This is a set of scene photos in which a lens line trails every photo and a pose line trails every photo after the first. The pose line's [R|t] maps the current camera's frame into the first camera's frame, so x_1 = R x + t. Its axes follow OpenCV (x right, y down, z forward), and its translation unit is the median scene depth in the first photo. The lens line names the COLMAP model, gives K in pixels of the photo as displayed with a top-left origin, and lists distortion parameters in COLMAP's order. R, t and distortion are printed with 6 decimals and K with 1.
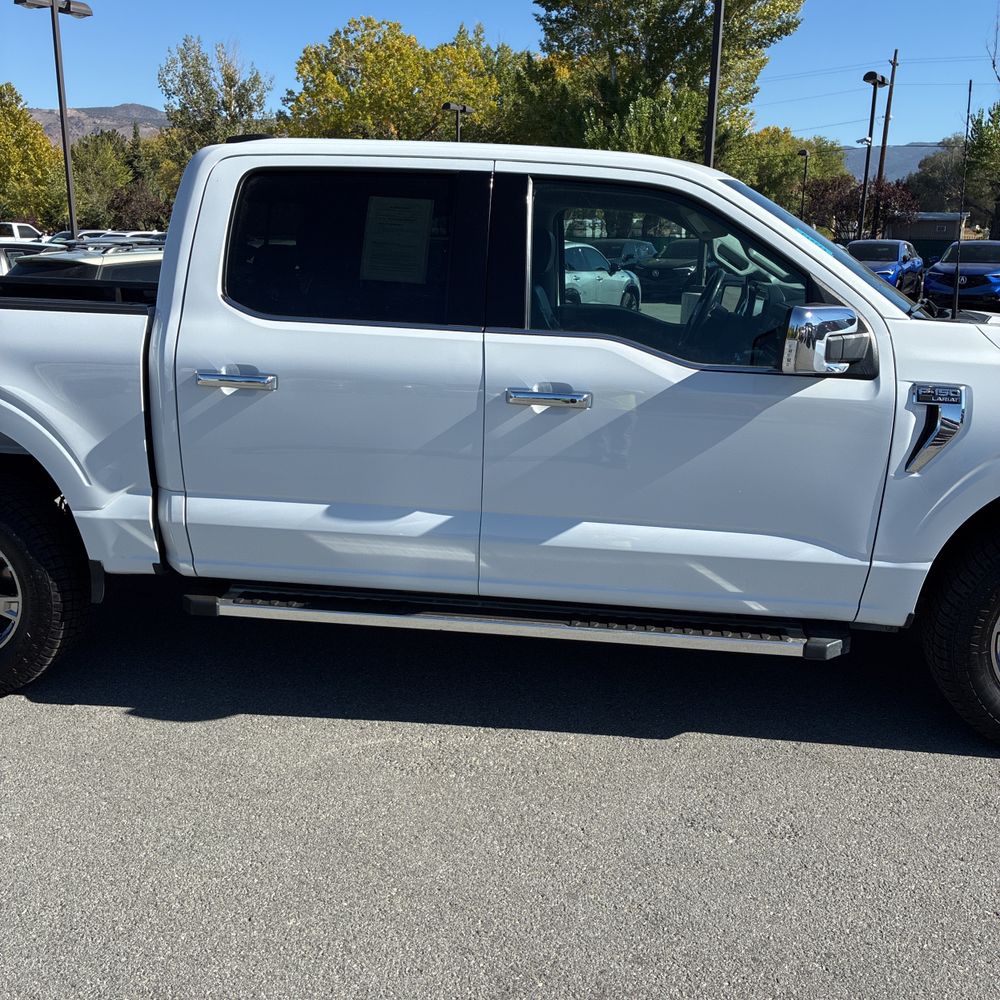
lens RADIAL K [[1020.1, 0, 513.6], [0, 1020.1, 485.1], [0, 0, 1]] dist [0.033965, -0.007751]
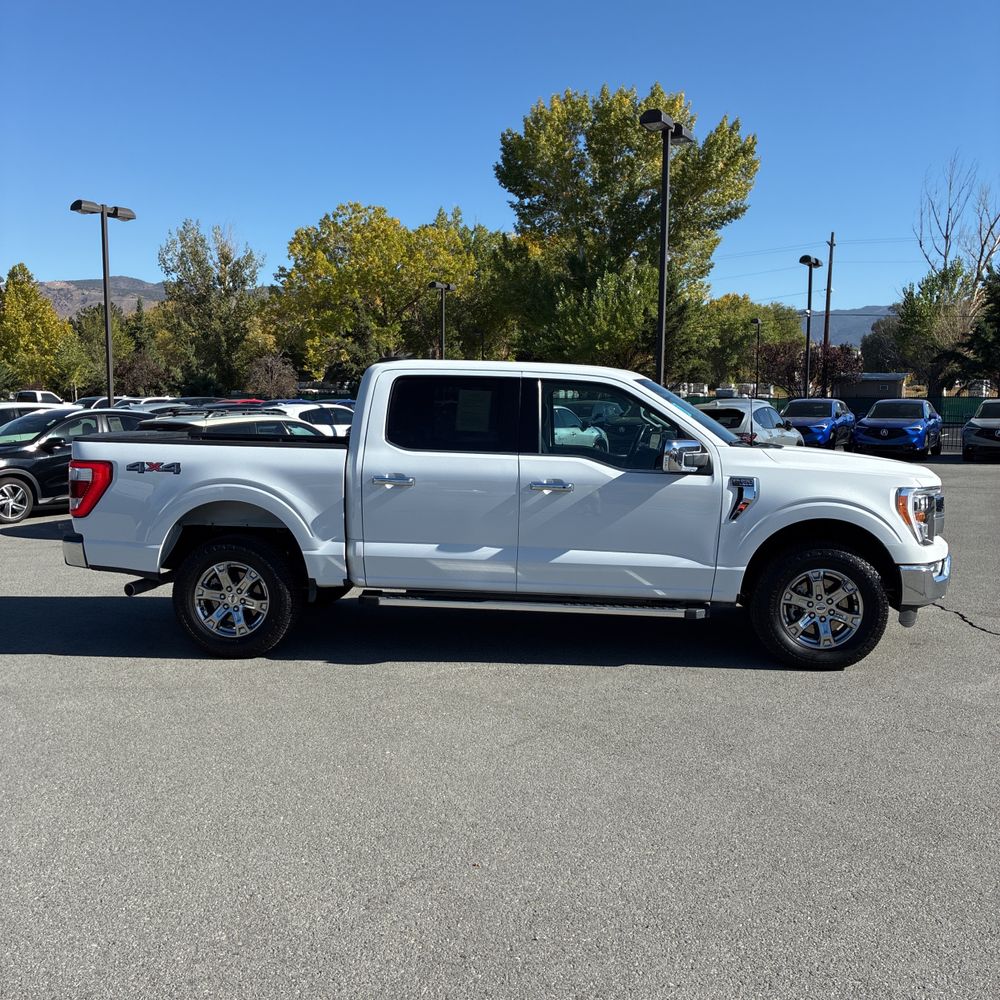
lens RADIAL K [[1023.1, 0, 516.5], [0, 1023.1, 502.1], [0, 0, 1]] dist [0.043578, -0.019711]
pose [[0.999570, -0.012180, 0.026662, -0.005479], [0.015669, 0.990746, -0.134824, 0.013126], [-0.024773, 0.135184, 0.990511, -0.060292]]
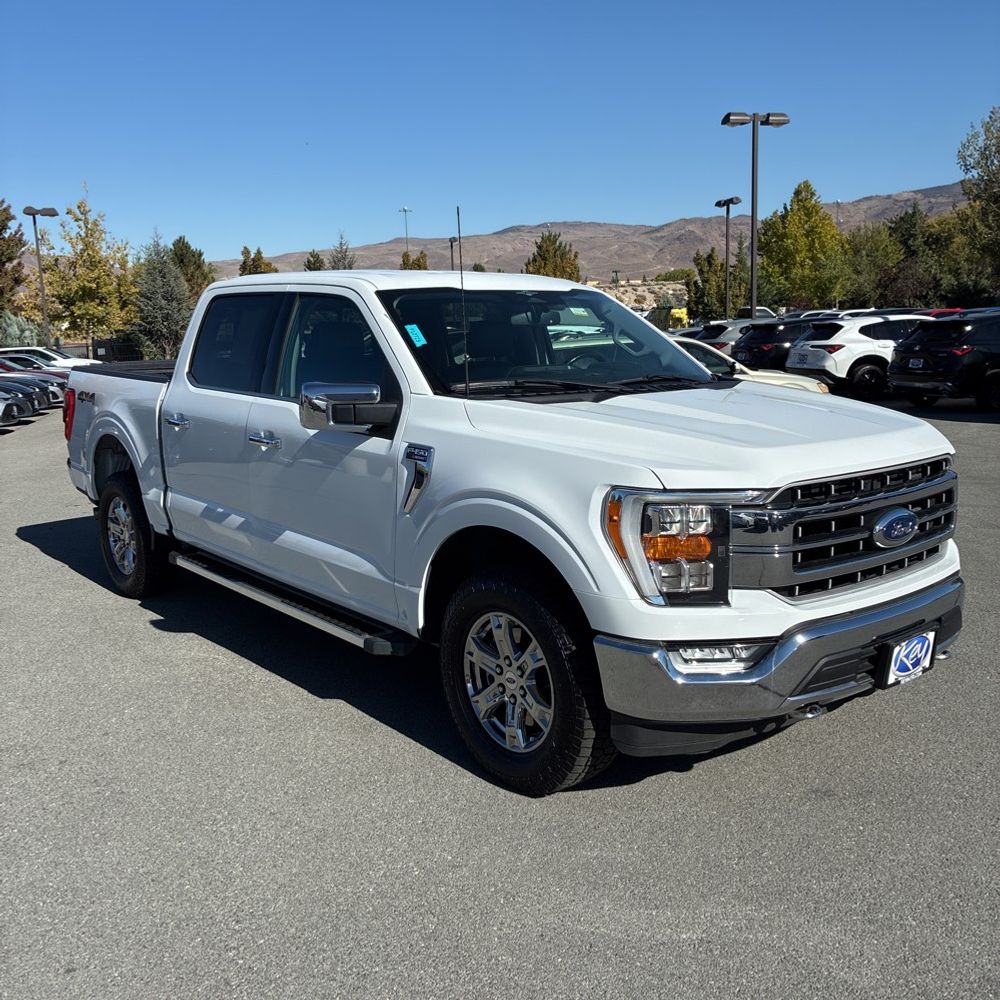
lens RADIAL K [[1034.1, 0, 530.1], [0, 1034.1, 483.8], [0, 0, 1]] dist [0.048785, -0.014860]
pose [[0.737948, 0.078614, -0.670263, 0.082466], [-0.127728, 0.991511, -0.024334, -0.002223], [0.662660, 0.103569, 0.741725, 0.008568]]
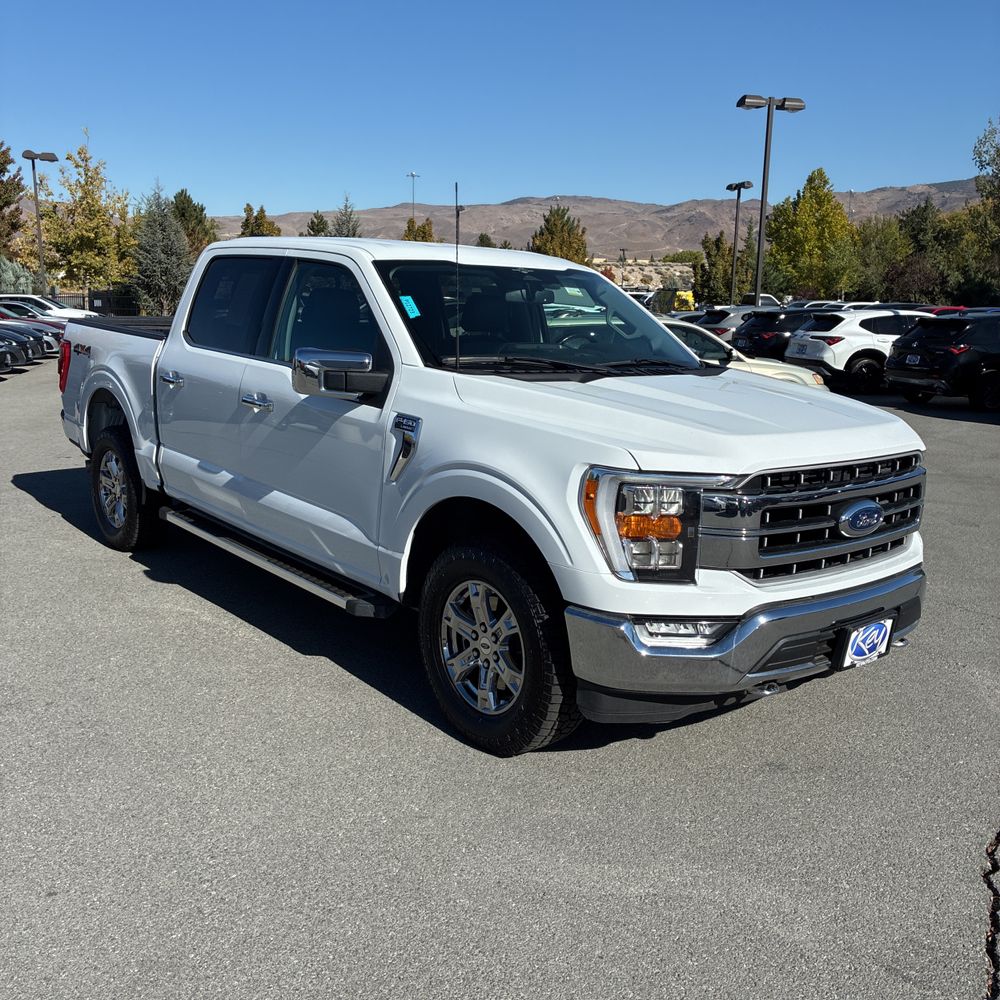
lens RADIAL K [[1038.9, 0, 542.5], [0, 1038.9, 501.9], [0, 0, 1]] dist [0.044039, -0.010796]
pose [[0.743038, 0.143114, -0.653768, 0.085098], [-0.178571, 0.983849, 0.012417, -0.002200], [0.644986, 0.107518, 0.756593, 0.007113]]
